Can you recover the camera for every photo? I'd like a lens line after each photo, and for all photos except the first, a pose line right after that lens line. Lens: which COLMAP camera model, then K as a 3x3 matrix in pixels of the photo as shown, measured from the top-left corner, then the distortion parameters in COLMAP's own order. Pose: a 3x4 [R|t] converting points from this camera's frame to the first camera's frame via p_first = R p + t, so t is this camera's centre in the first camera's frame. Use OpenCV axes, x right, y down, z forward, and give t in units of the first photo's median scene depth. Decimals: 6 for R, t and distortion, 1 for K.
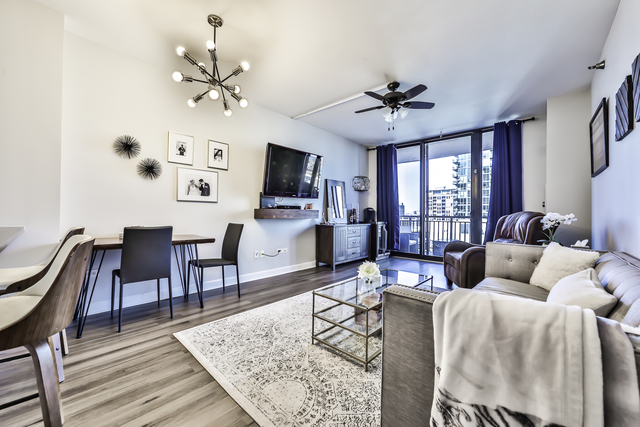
lens RADIAL K [[251.8, 0, 316.2], [0, 251.8, 211.7], [0, 0, 1]] dist [-0.008790, 0.001630]
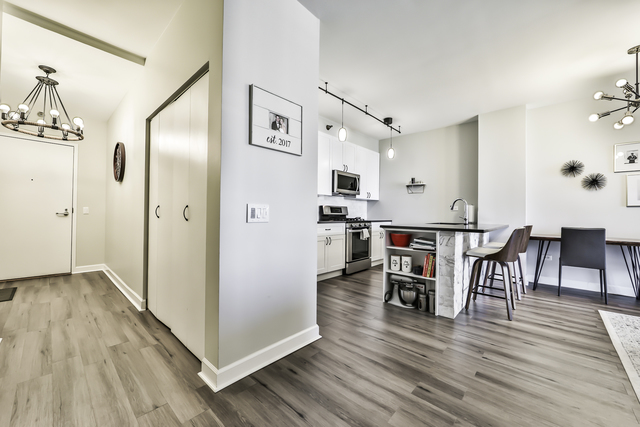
lens RADIAL K [[251.8, 0, 318.6], [0, 251.8, 214.1], [0, 0, 1]] dist [-0.008790, 0.001630]
pose [[0.003383, -0.015288, -0.999877, 0.571100], [0.001231, 0.999882, -0.015284, 0.003858], [0.999994, -0.001180, 0.003402, -0.362404]]
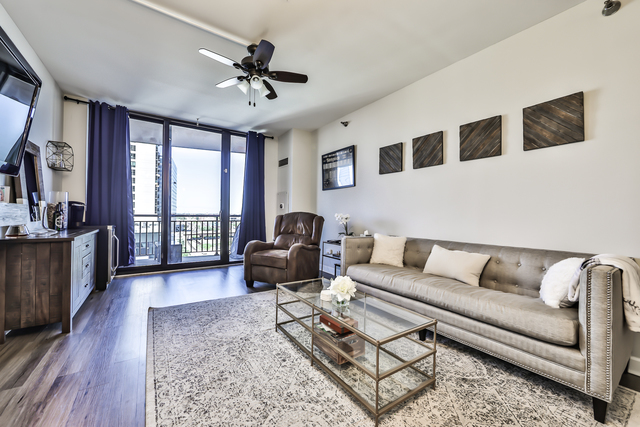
lens RADIAL K [[251.8, 0, 315.9], [0, 251.8, 213.0], [0, 0, 1]] dist [-0.008790, 0.001630]
pose [[0.227577, -0.003494, 0.973754, -0.478301], [-0.013774, 0.999882, 0.006807, -0.005391], [-0.973663, -0.014962, 0.227502, 0.740311]]
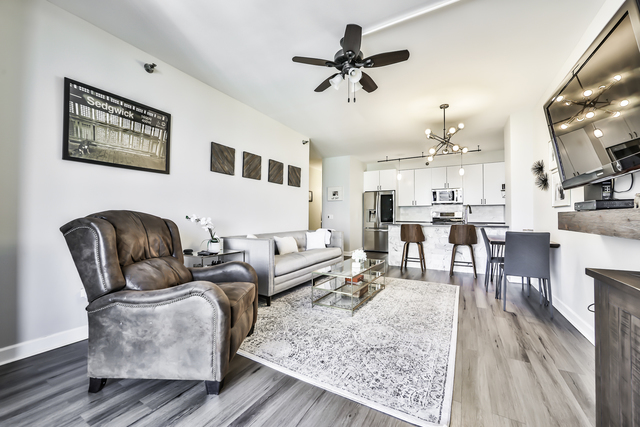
lens RADIAL K [[251.8, 0, 316.9], [0, 251.8, 213.7], [0, 0, 1]] dist [-0.008790, 0.001630]
pose [[-0.974394, -0.020911, -0.223871, 0.672972], [-0.016589, 0.999638, -0.021166, 0.014829], [0.224232, -0.016910, -0.974389, 1.995251]]
